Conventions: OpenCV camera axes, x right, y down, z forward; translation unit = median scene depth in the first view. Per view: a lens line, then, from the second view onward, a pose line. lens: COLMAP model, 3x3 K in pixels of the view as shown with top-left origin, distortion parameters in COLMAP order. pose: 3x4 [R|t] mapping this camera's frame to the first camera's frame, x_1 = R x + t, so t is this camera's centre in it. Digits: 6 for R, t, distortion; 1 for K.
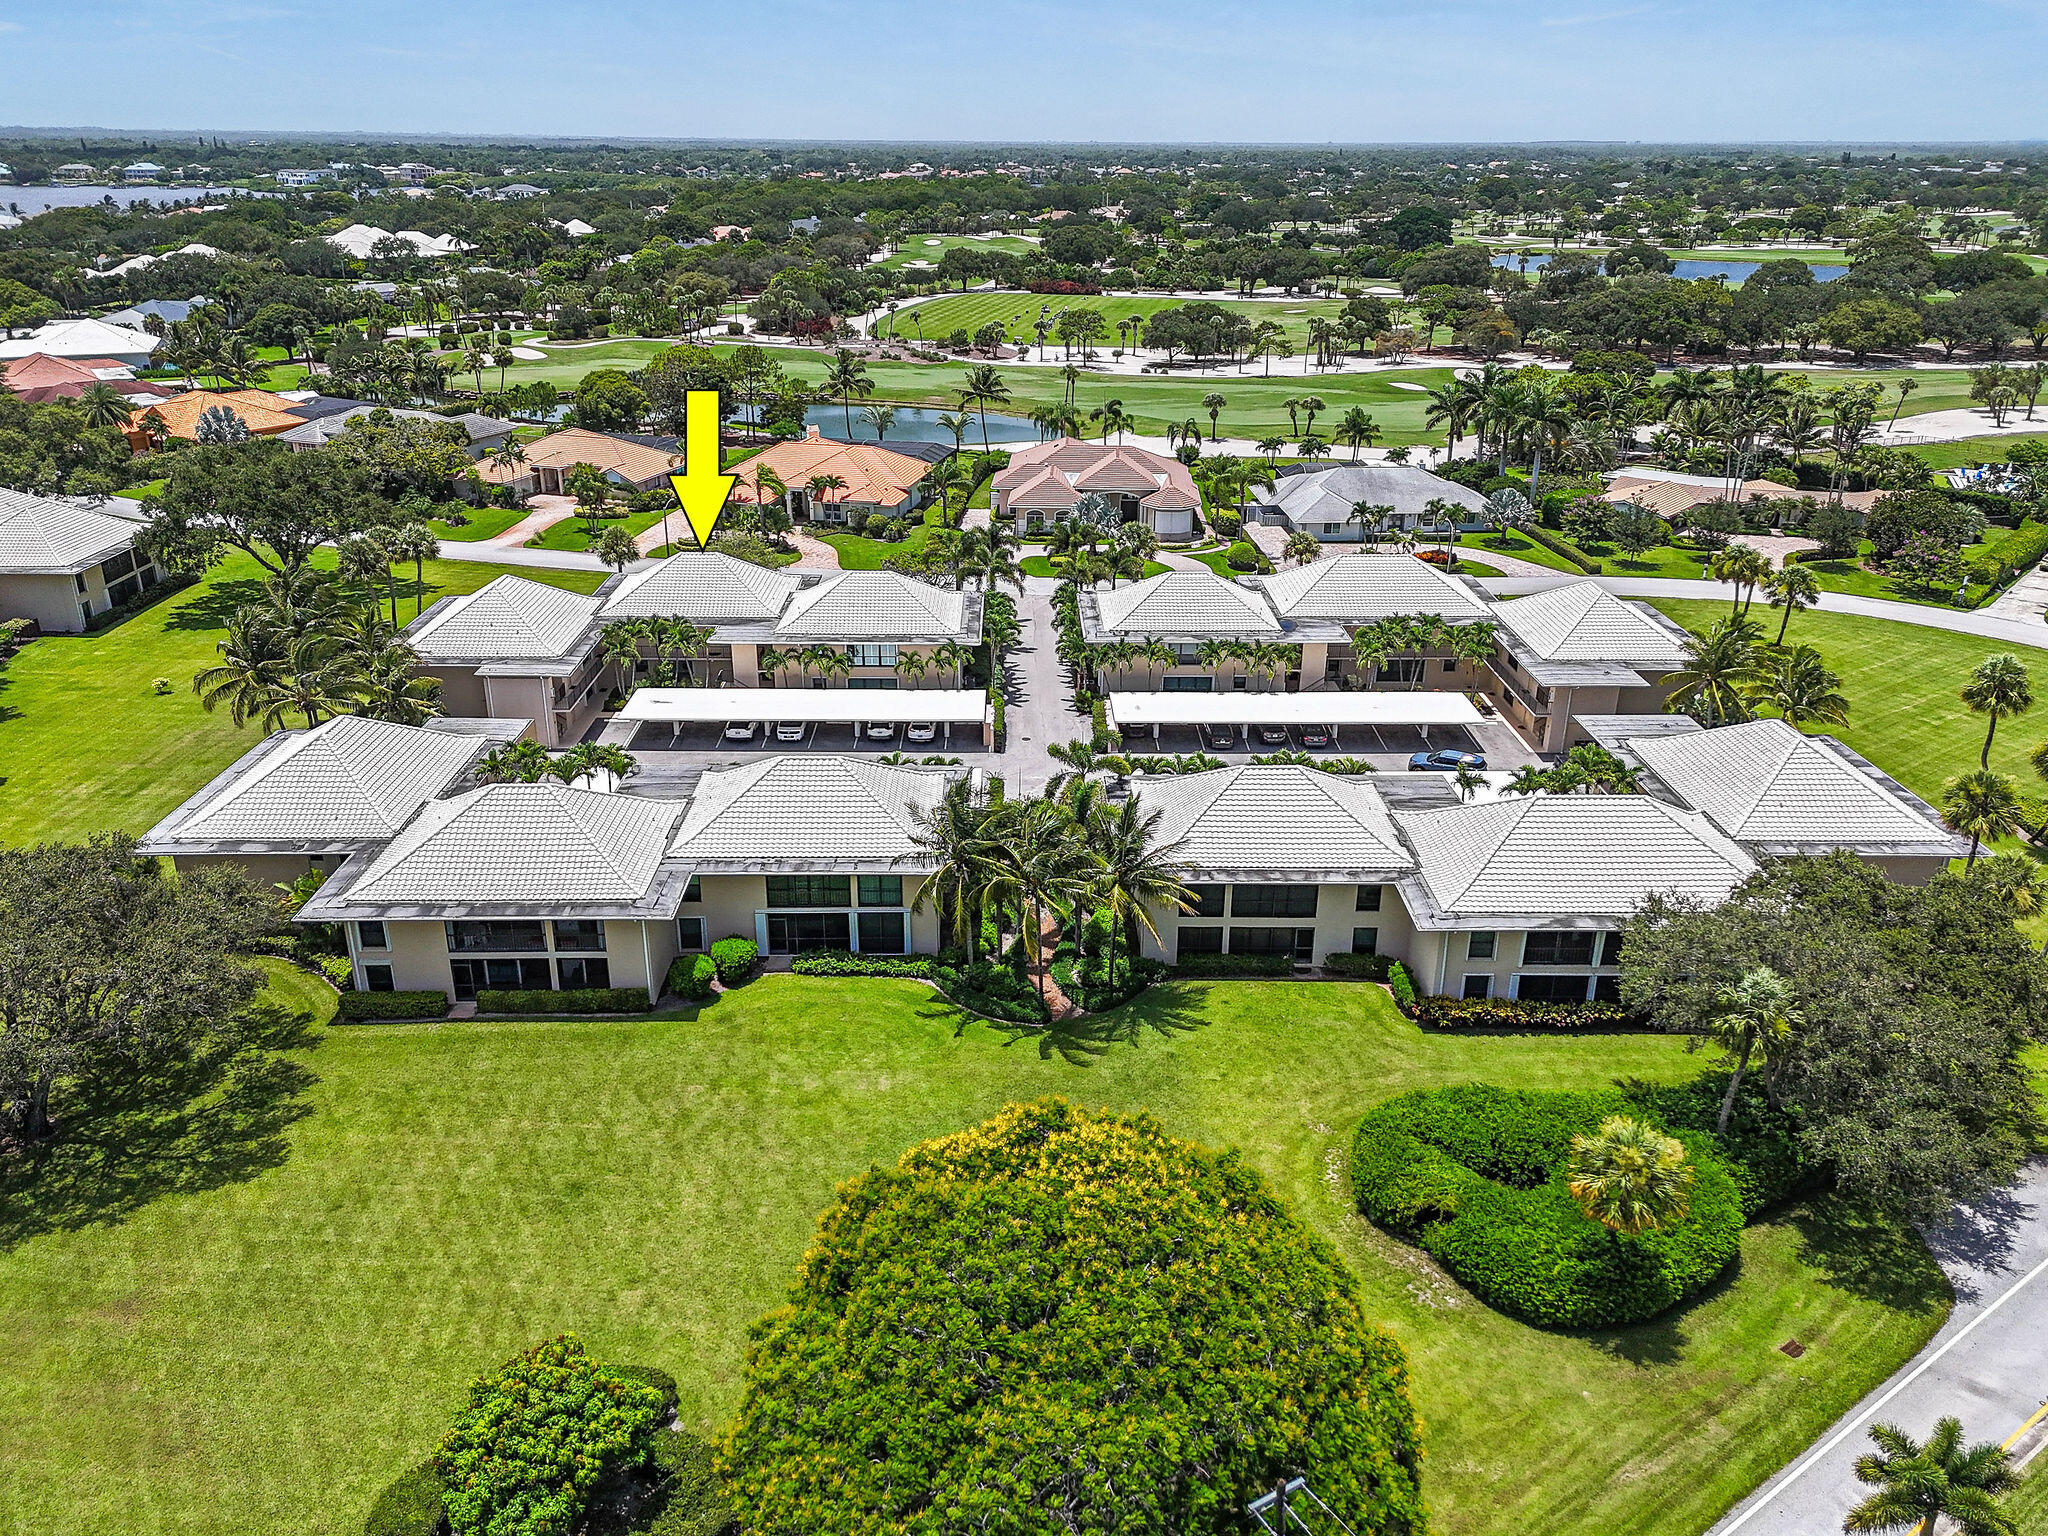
lens RADIAL K [[1504.6, 0, 1029.2], [0, 1504.6, 774.5], [0, 0, 1]] dist [0.083350, -0.078721]
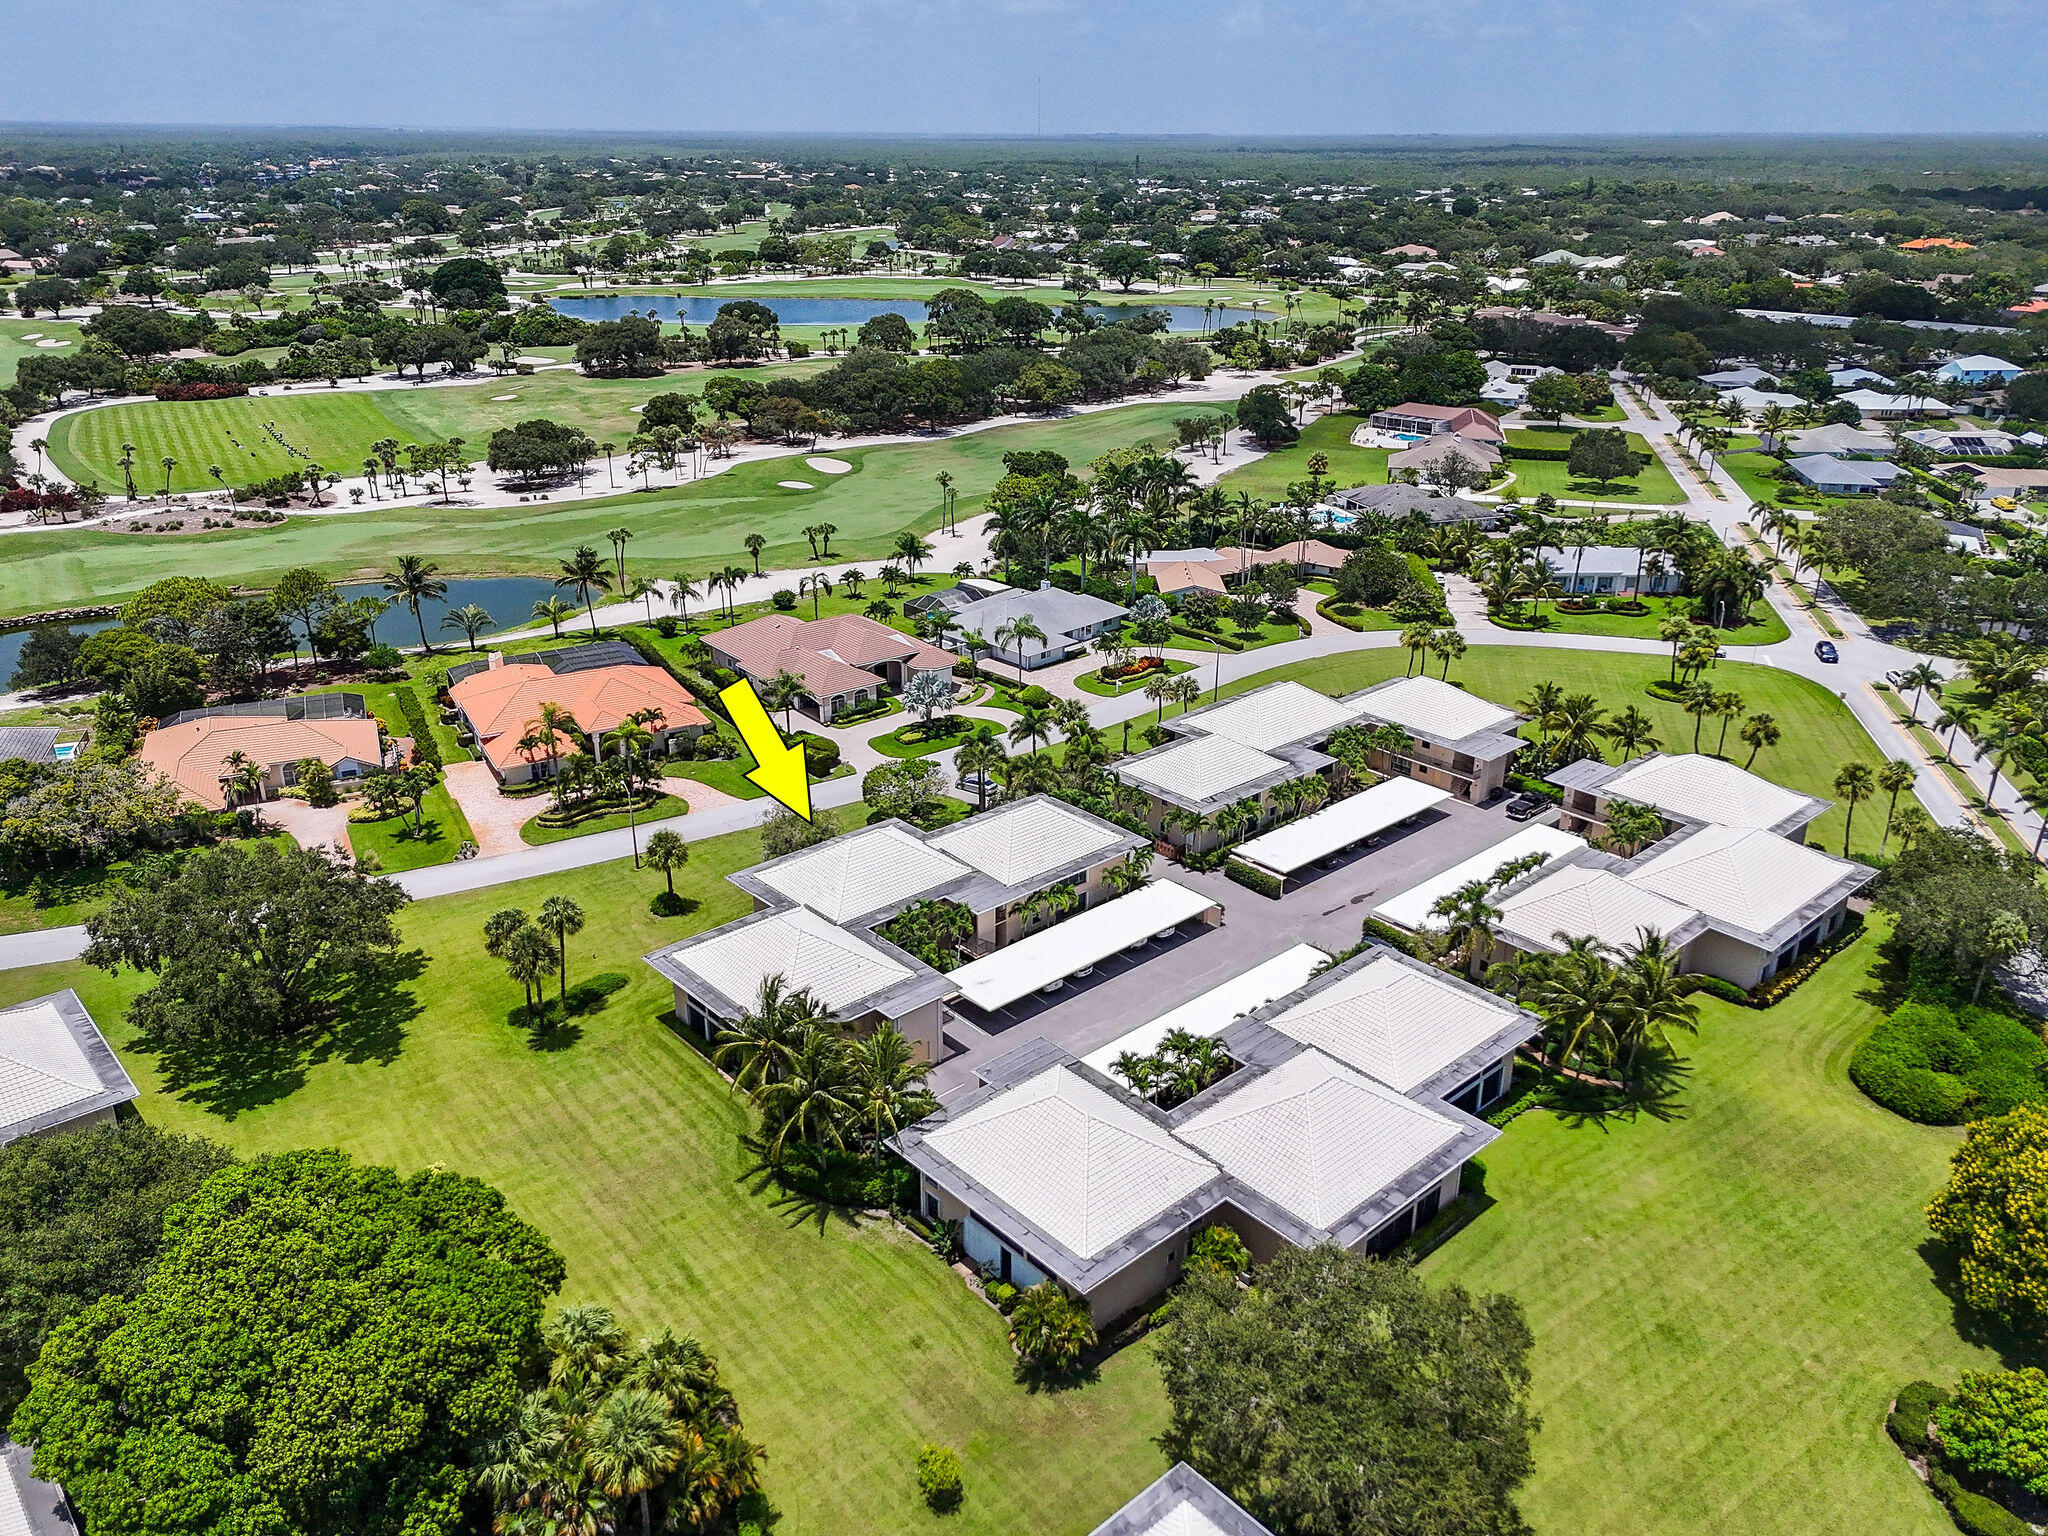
lens RADIAL K [[1504.6, 0, 1029.2], [0, 1504.6, 774.5], [0, 0, 1]] dist [0.083350, -0.078721]
pose [[0.747815, -0.262538, 0.609792, -0.797142], [0.255966, 0.961494, 0.100056, -0.276745], [-0.612580, 0.081263, 0.786220, 0.122966]]
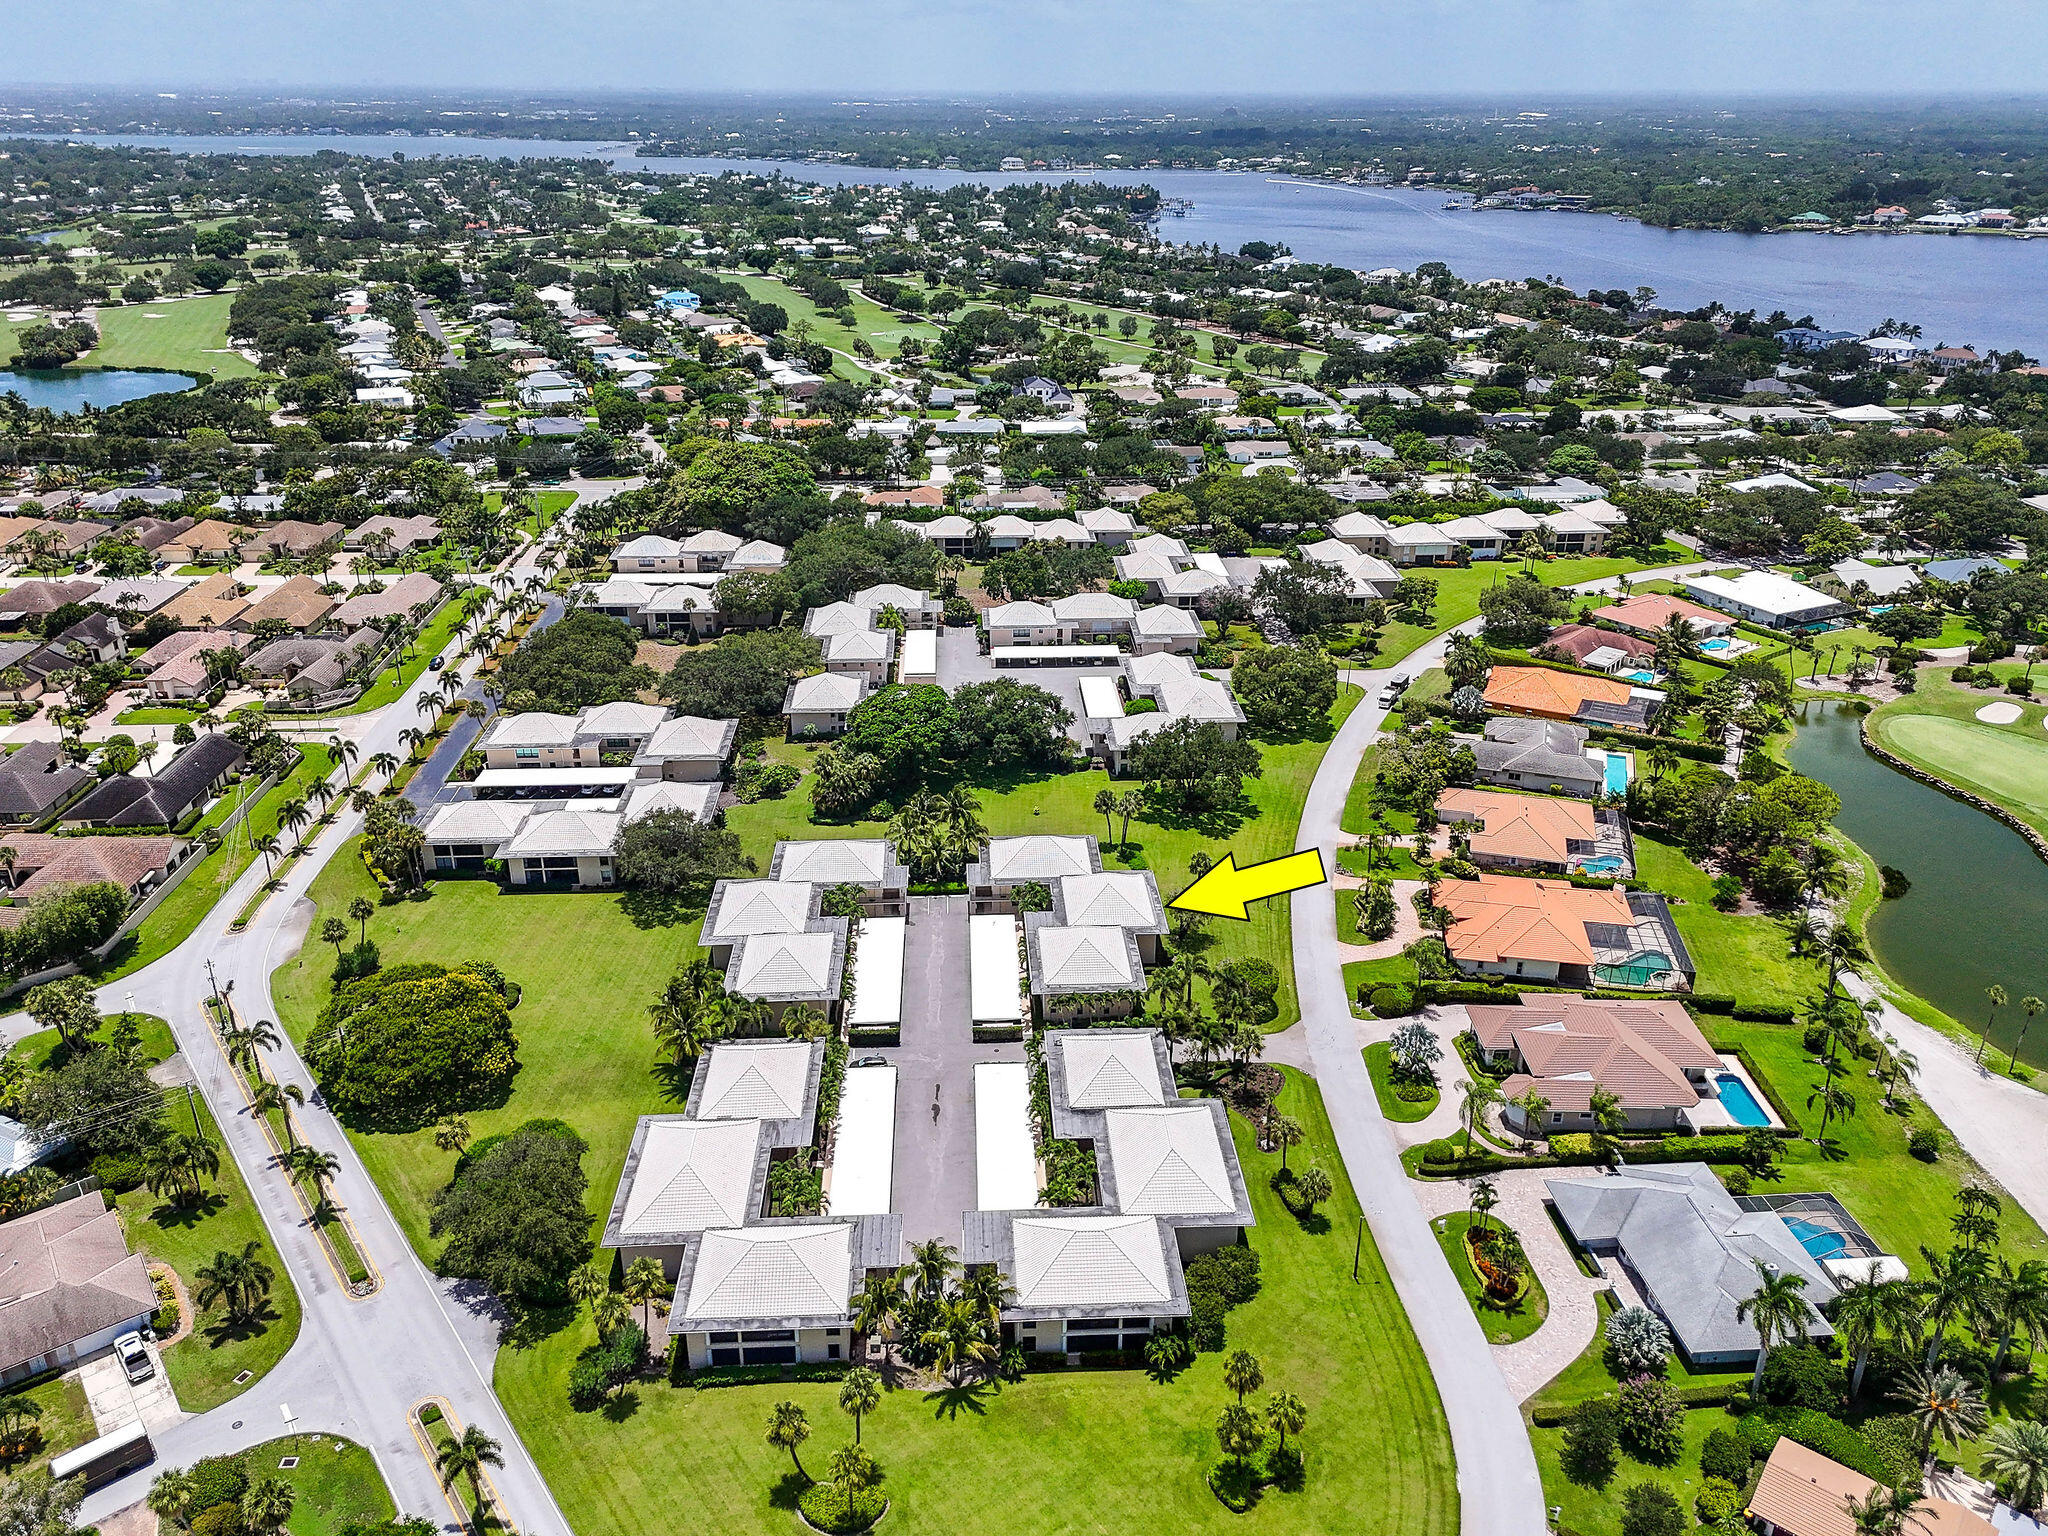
lens RADIAL K [[1504.6, 0, 1029.2], [0, 1504.6, 774.5], [0, 0, 1]] dist [0.083350, -0.078721]
pose [[0.040876, 0.407884, -0.912118, 1.368297], [-0.390383, 0.846839, 0.361198, -0.879811], [0.919745, 0.341311, 0.193847, 0.578607]]
